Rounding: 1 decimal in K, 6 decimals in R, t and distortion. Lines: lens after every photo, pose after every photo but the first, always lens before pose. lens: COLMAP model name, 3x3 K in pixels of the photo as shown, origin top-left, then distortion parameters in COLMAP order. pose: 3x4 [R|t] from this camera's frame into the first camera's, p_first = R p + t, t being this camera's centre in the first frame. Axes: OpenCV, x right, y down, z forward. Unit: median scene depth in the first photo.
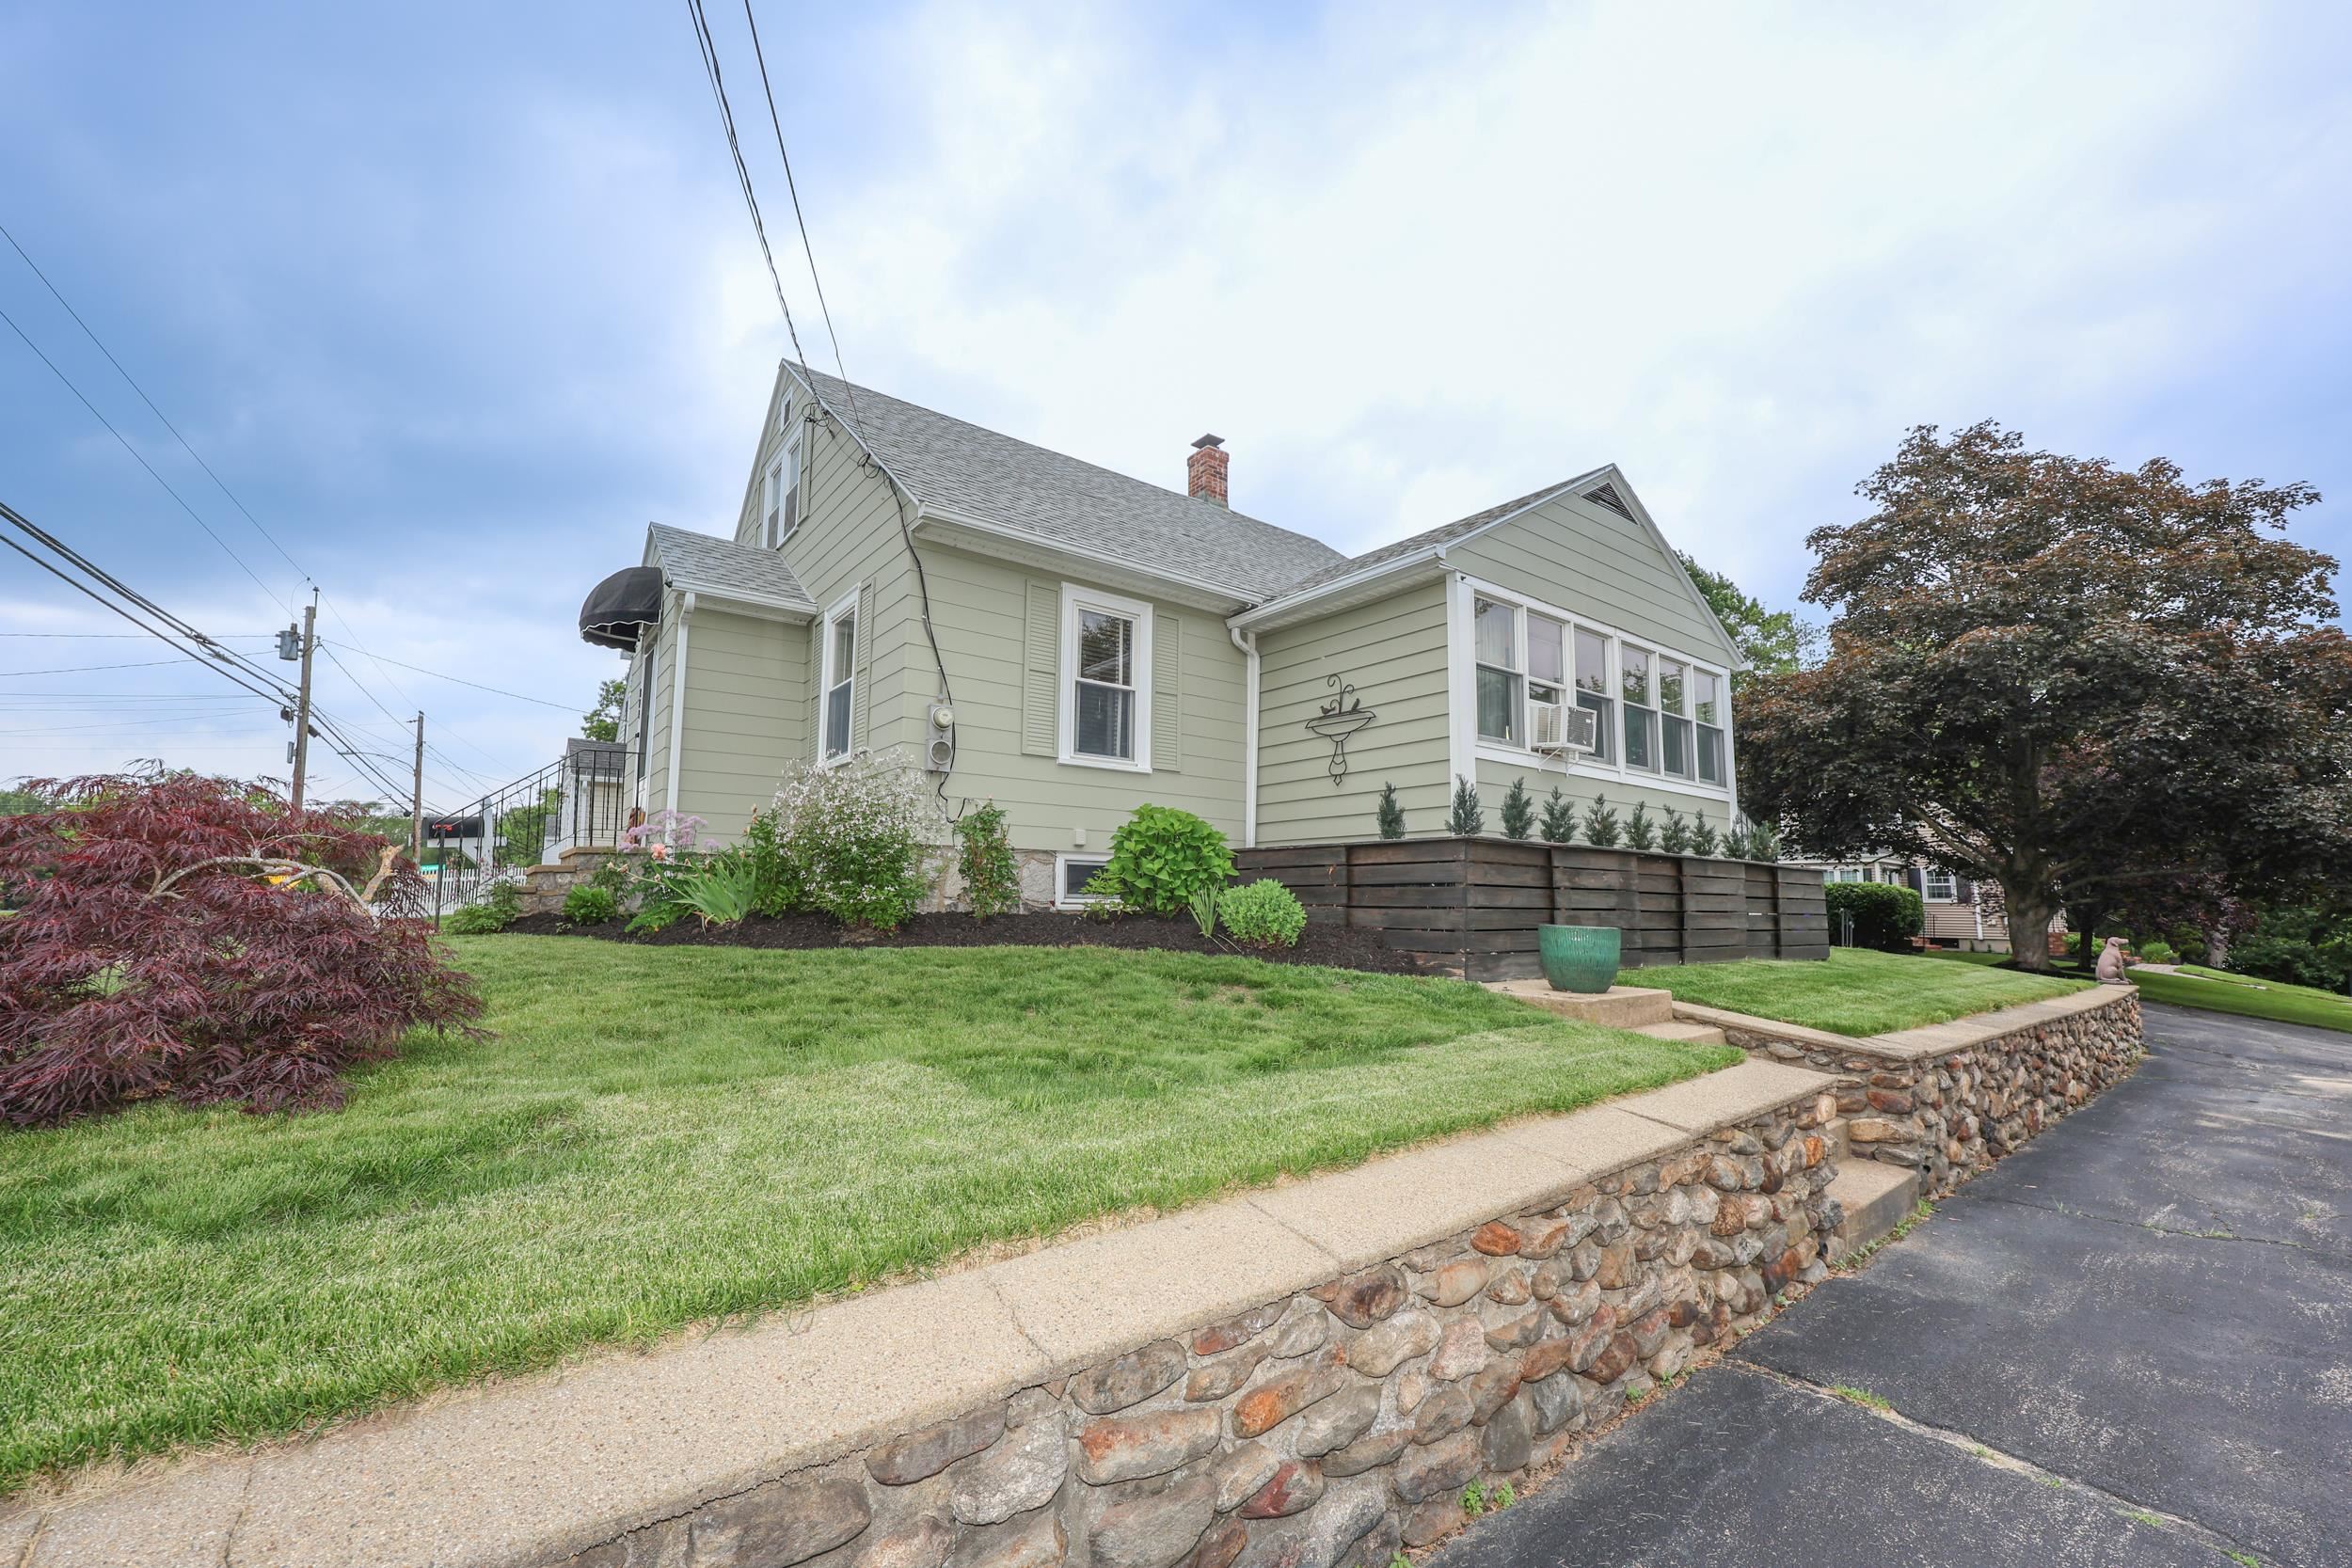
lens RADIAL K [[966.5, 0, 1176.0], [0, 966.5, 784.0], [0, 0, 1]] dist [-0.008774, -0.000102]
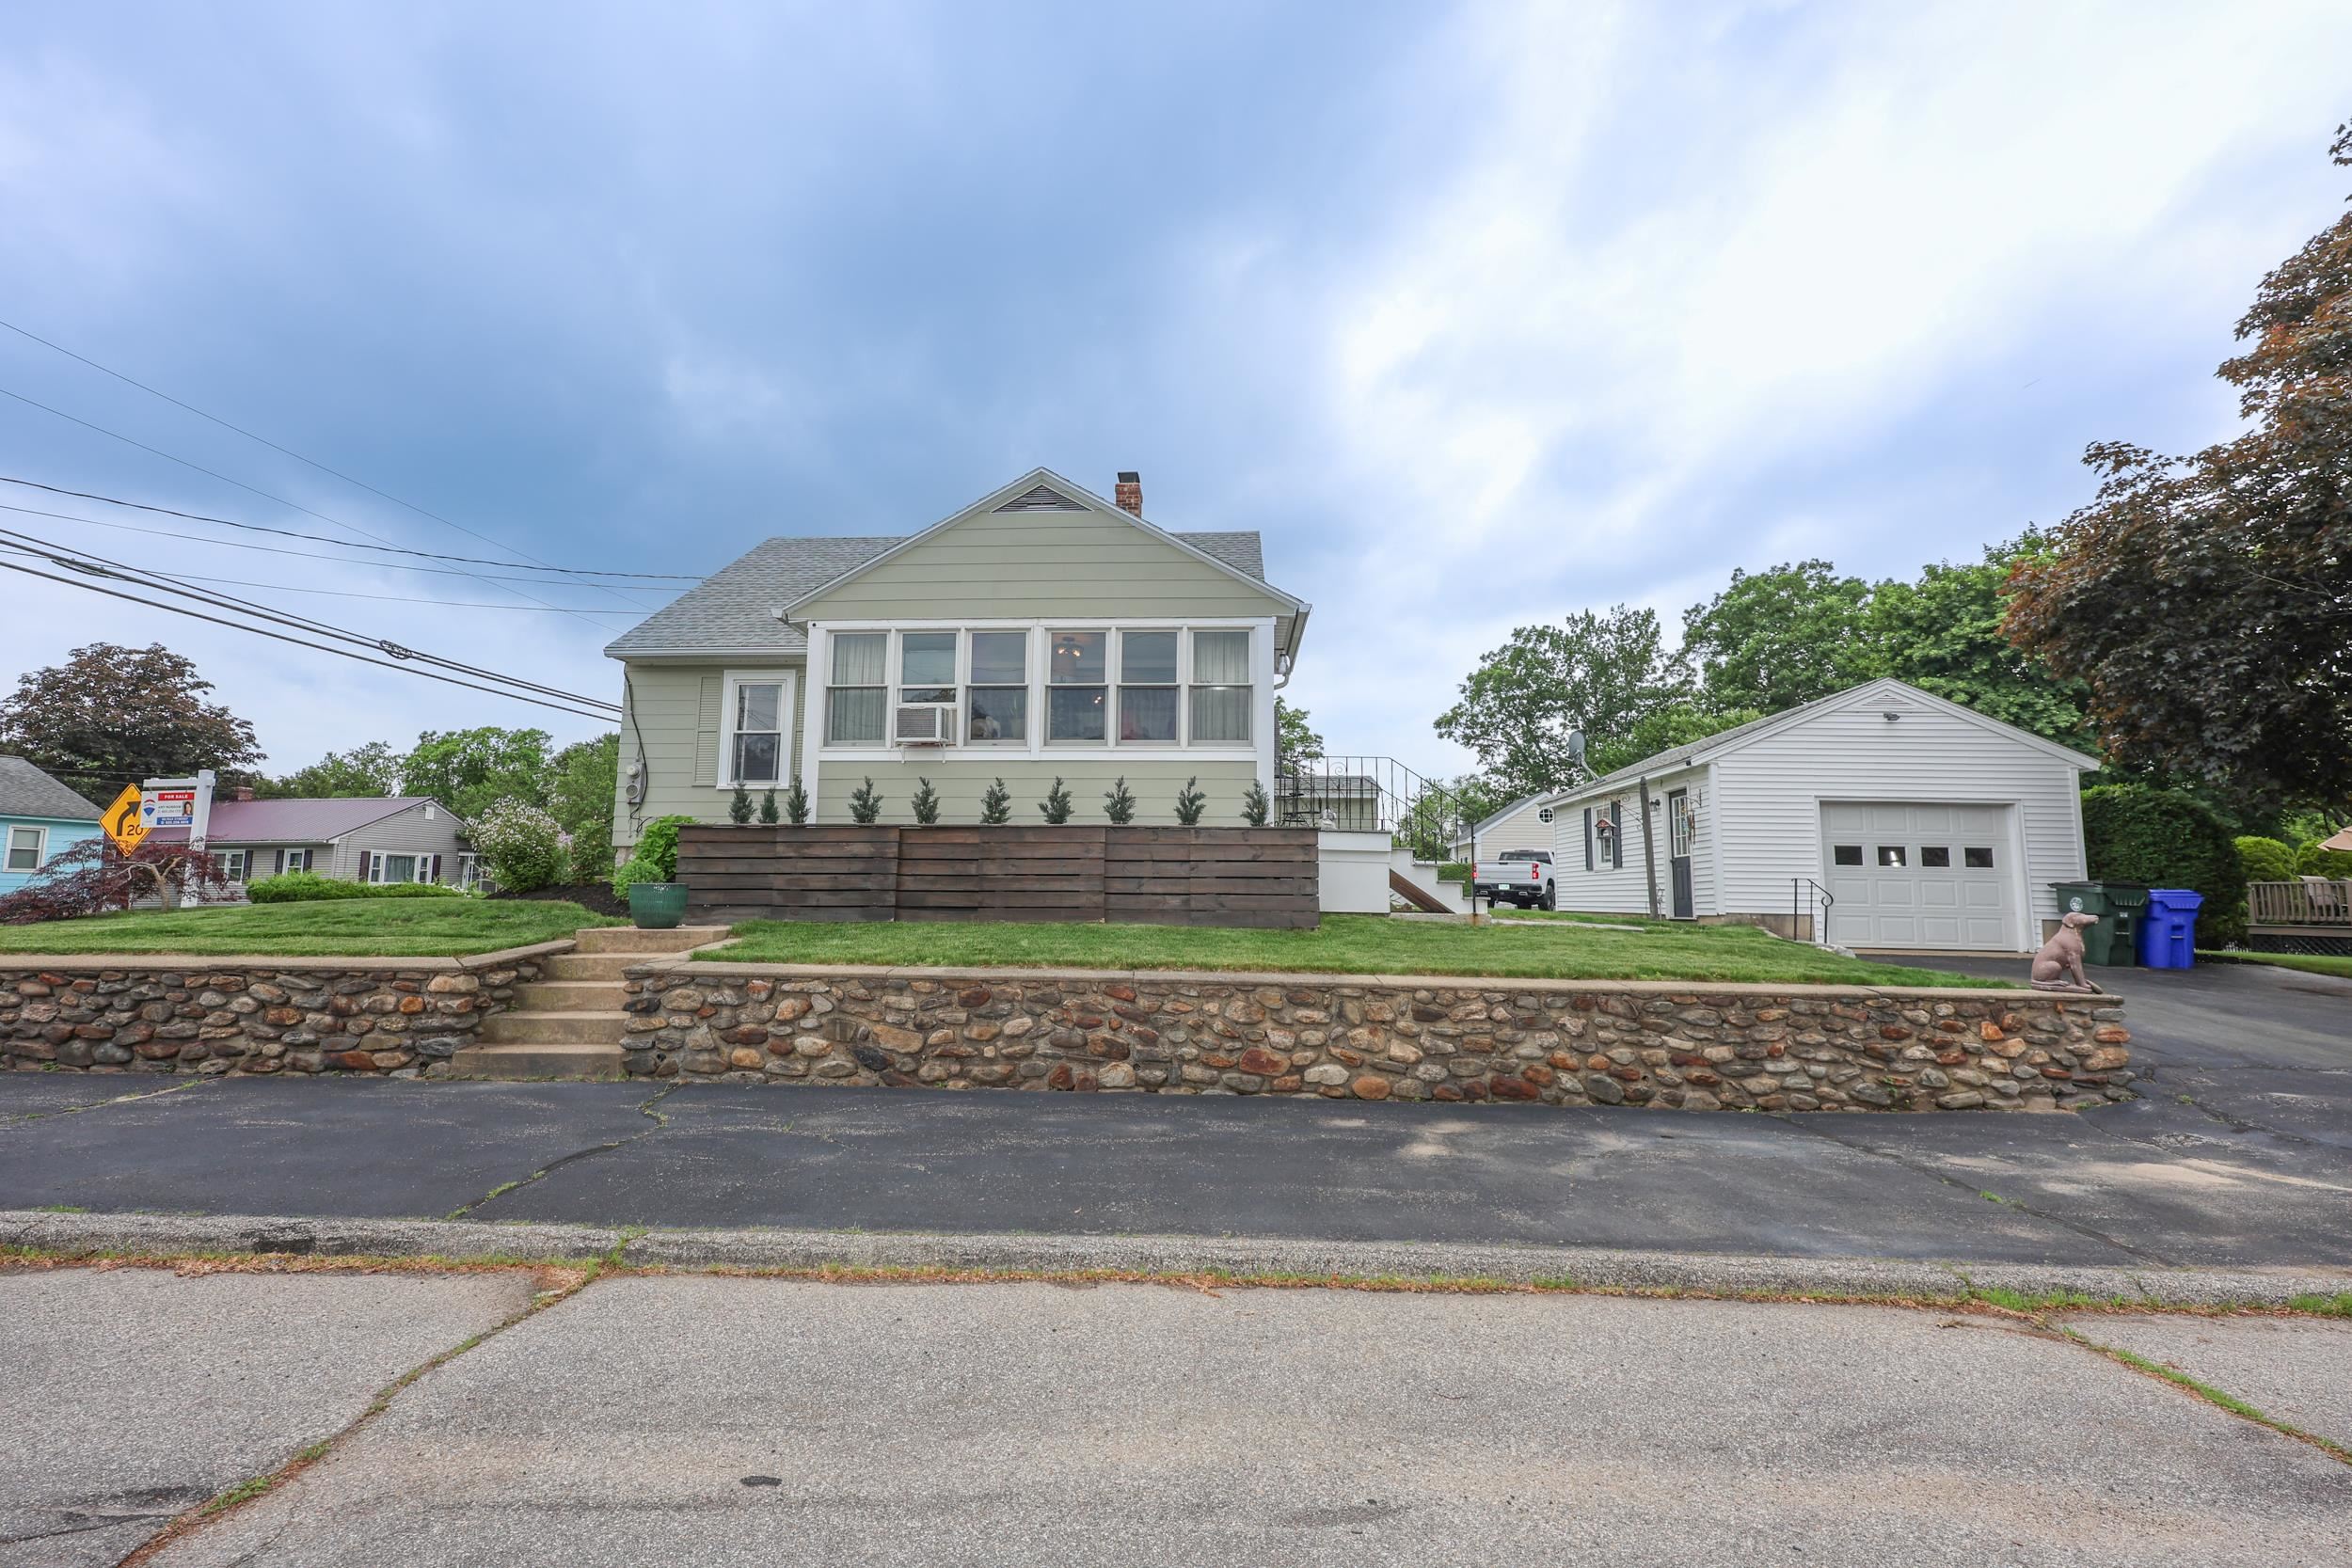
lens RADIAL K [[1003.1, 0, 1176.0], [0, 1003.1, 784.0], [0, 0, 1]] dist [-0.000715, -0.000128]
pose [[0.750537, -0.085597, -0.655261, 1.445578], [0.078464, 0.996104, -0.040249, 0.089019], [0.656154, -0.021206, 0.754329, 0.279870]]
